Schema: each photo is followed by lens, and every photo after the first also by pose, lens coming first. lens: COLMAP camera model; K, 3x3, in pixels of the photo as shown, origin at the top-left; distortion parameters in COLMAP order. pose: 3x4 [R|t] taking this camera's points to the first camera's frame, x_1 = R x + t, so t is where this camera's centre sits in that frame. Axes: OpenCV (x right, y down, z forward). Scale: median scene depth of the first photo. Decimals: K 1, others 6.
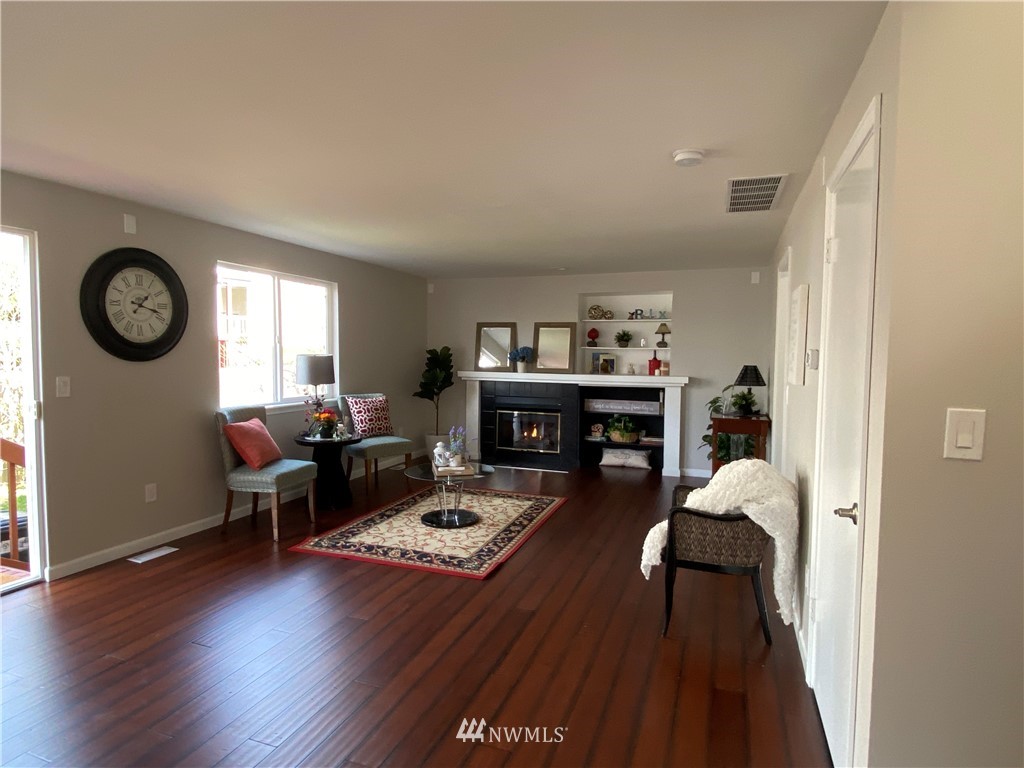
lens RADIAL K [[562.8, 0, 512.0], [0, 562.8, 384.0], [0, 0, 1]] dist [0.063083, -0.069243]
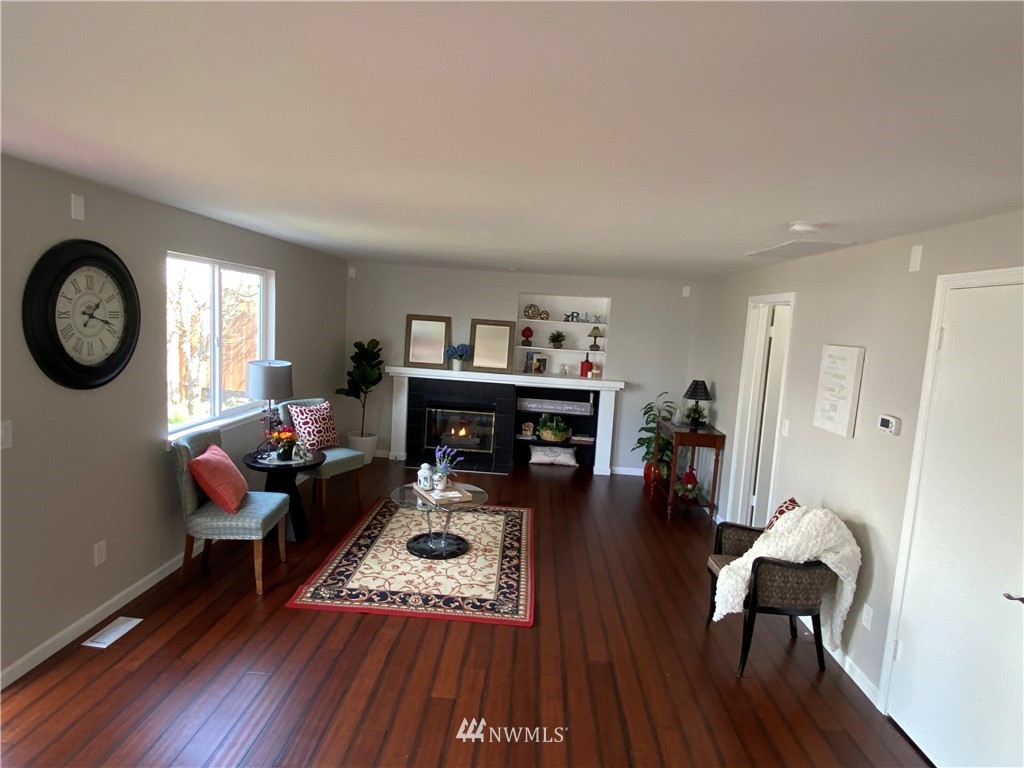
lens RADIAL K [[562.8, 0, 512.0], [0, 562.8, 384.0], [0, 0, 1]] dist [0.063083, -0.069243]
pose [[0.954604, 0.013667, 0.297565, -0.233706], [-0.033014, 0.997647, 0.060090, -0.076257], [-0.296044, -0.067186, 0.952809, 0.073150]]
